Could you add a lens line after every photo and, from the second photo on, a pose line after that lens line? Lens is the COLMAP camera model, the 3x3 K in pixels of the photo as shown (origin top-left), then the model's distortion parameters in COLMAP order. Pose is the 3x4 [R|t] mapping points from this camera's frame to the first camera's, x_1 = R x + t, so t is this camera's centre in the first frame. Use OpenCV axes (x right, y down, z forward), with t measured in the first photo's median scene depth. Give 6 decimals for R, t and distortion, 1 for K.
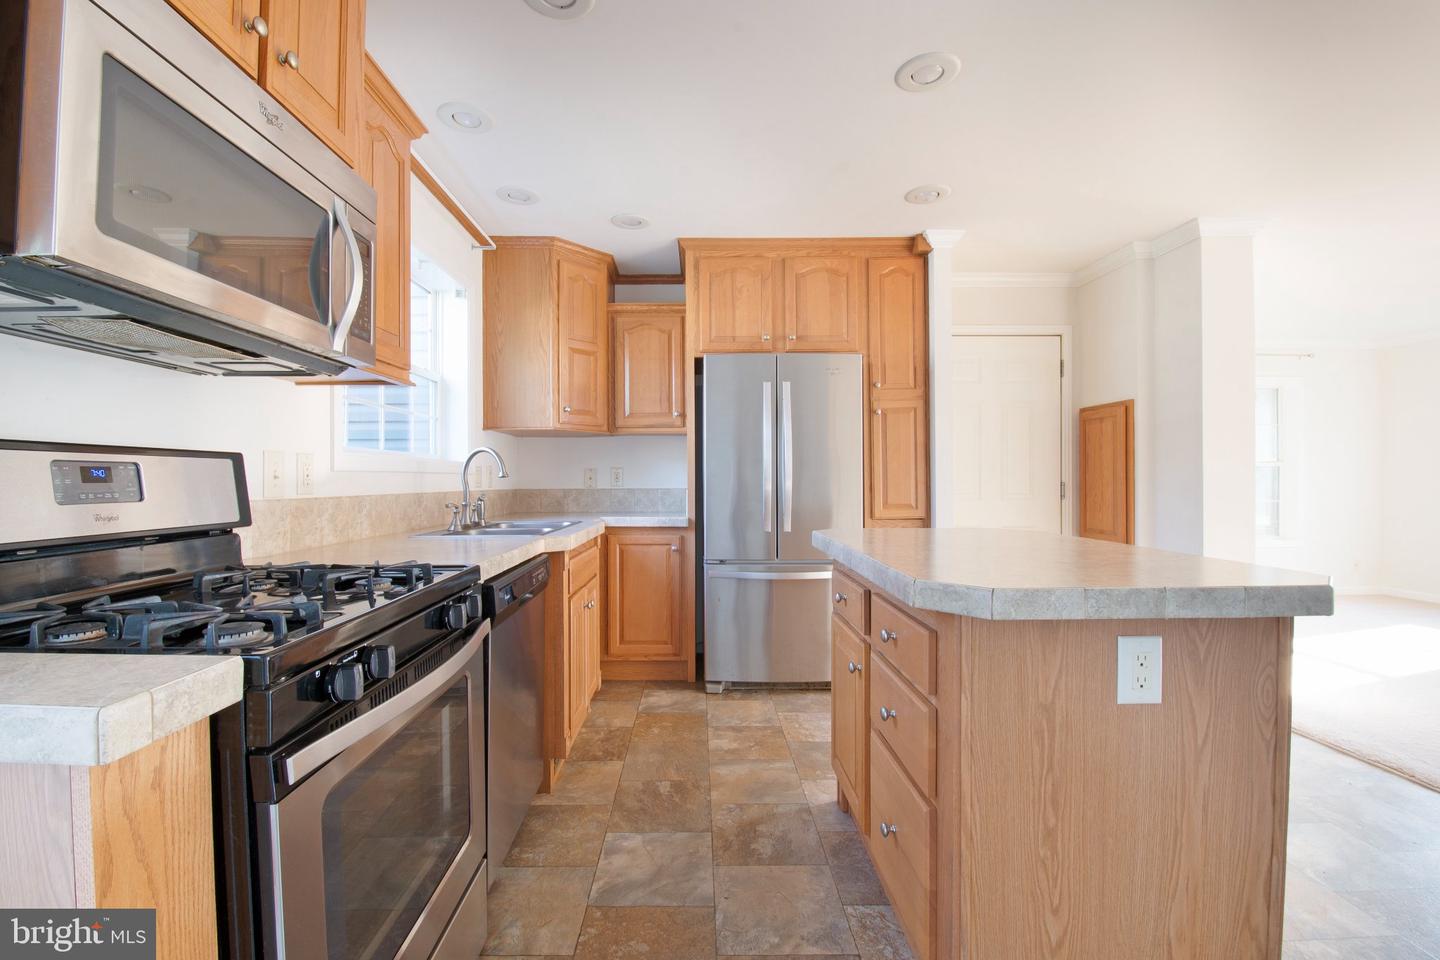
lens RADIAL K [[635.0, 0, 701.9], [0, 635.0, 476.3], [0, 0, 1]] dist [-0.007588, -0.008098]
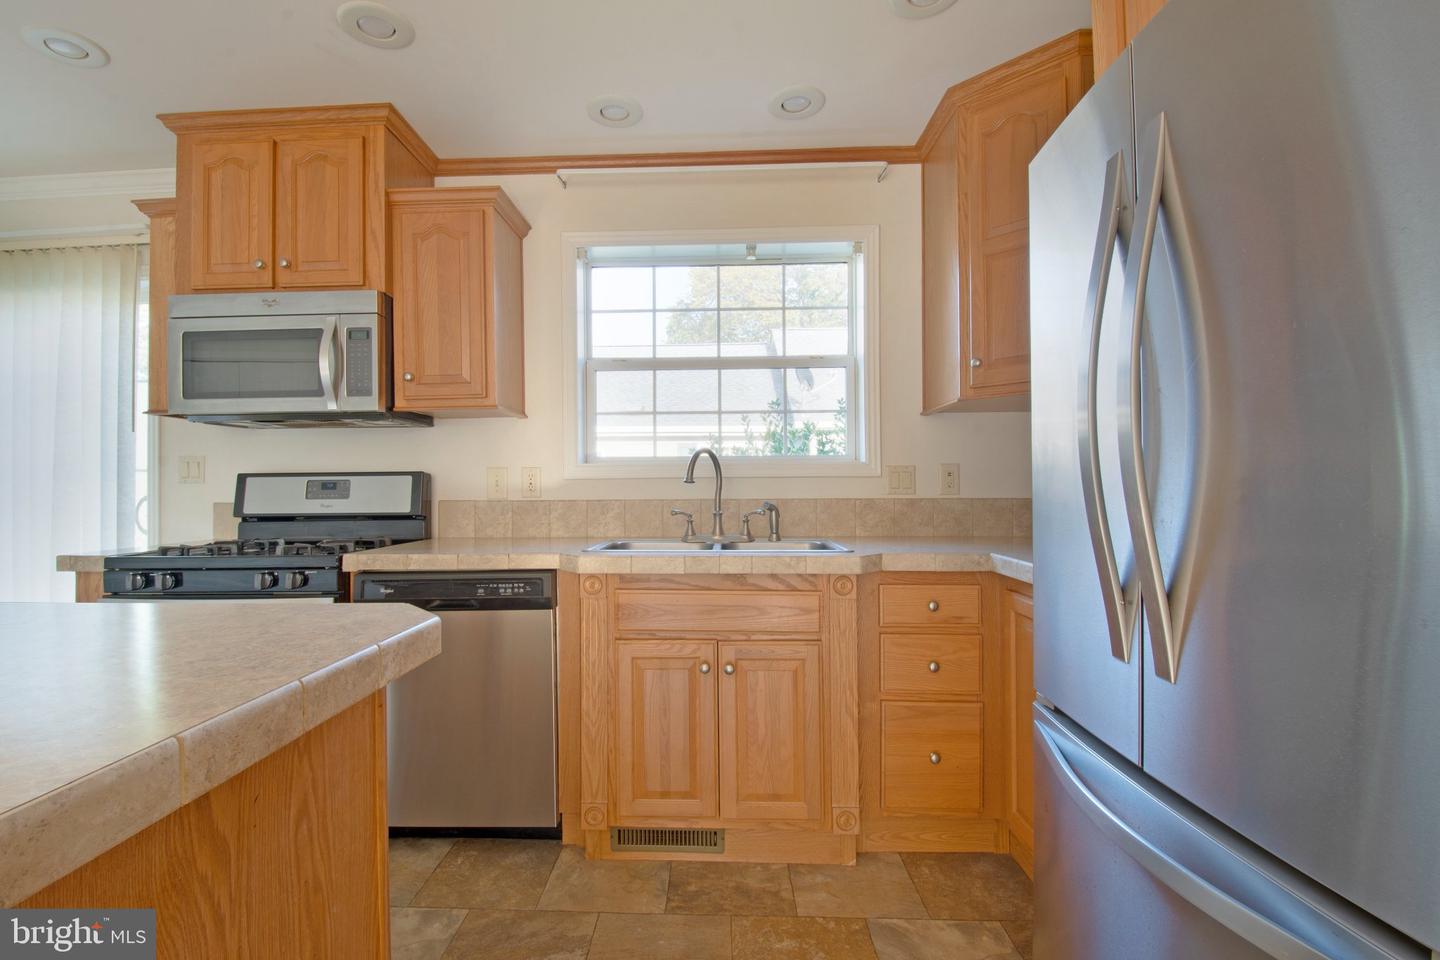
lens RADIAL K [[635.0, 0, 689.6], [0, 635.0, 480.7], [0, 0, 1]] dist [-0.007588, -0.008098]
pose [[-0.050410, -0.002123, -0.998726, 0.306747], [0.011907, 0.999925, -0.002726, -0.000111], [0.998658, -0.012029, -0.050381, 0.610409]]
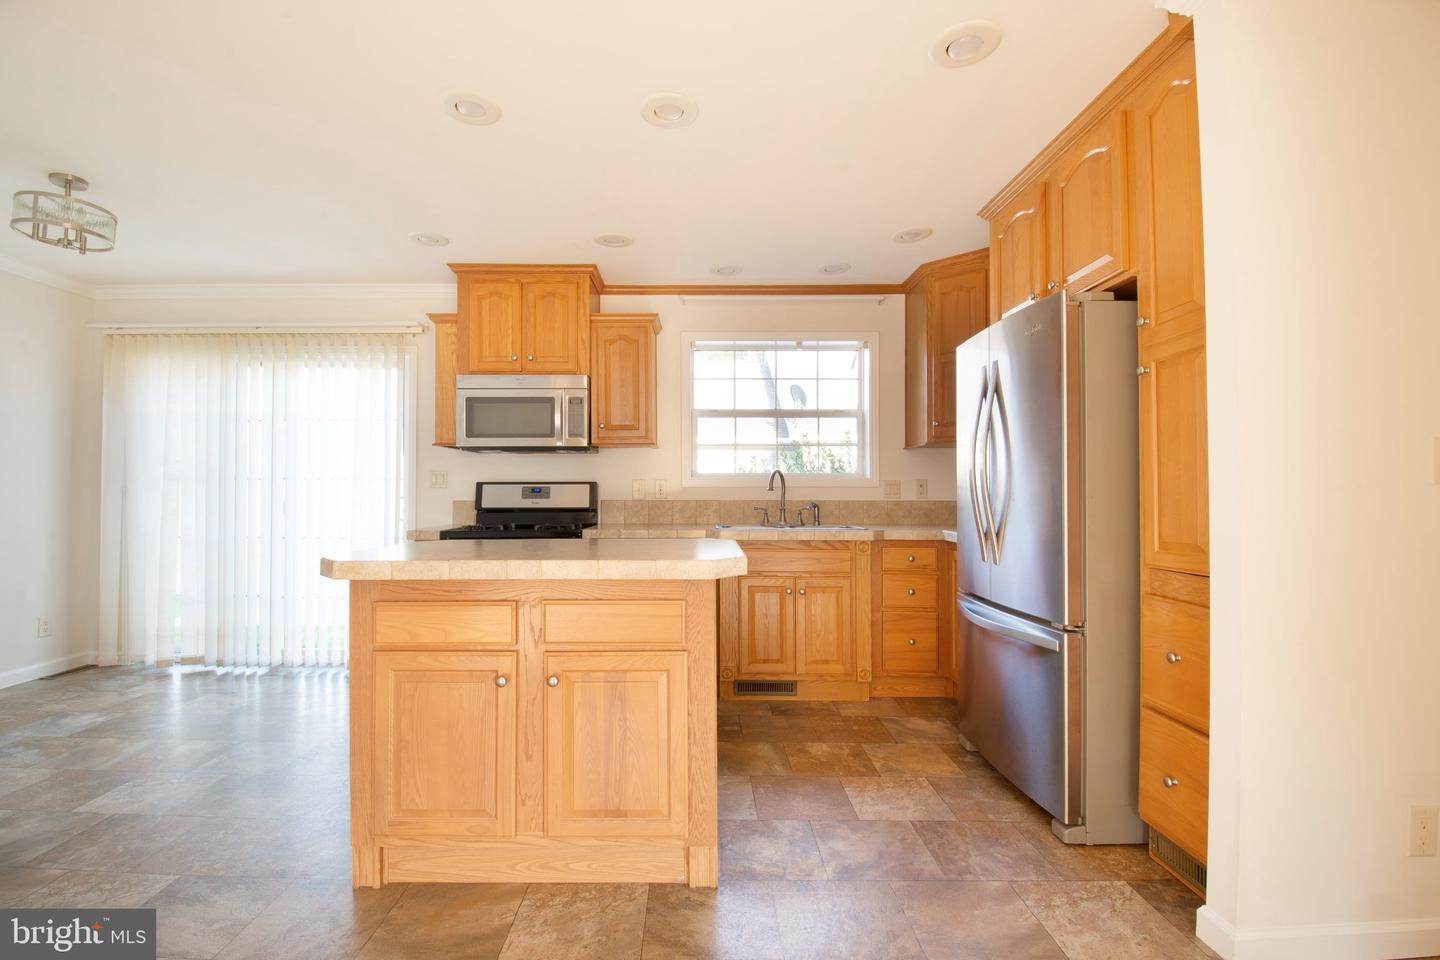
lens RADIAL K [[635.0, 0, 688.1], [0, 635.0, 478.9], [0, 0, 1]] dist [-0.007588, -0.008098]
pose [[-0.017764, -0.010482, -0.999787, 0.660026], [0.004613, 0.999934, -0.010565, -0.006789], [0.999832, -0.004800, -0.017714, 0.490554]]
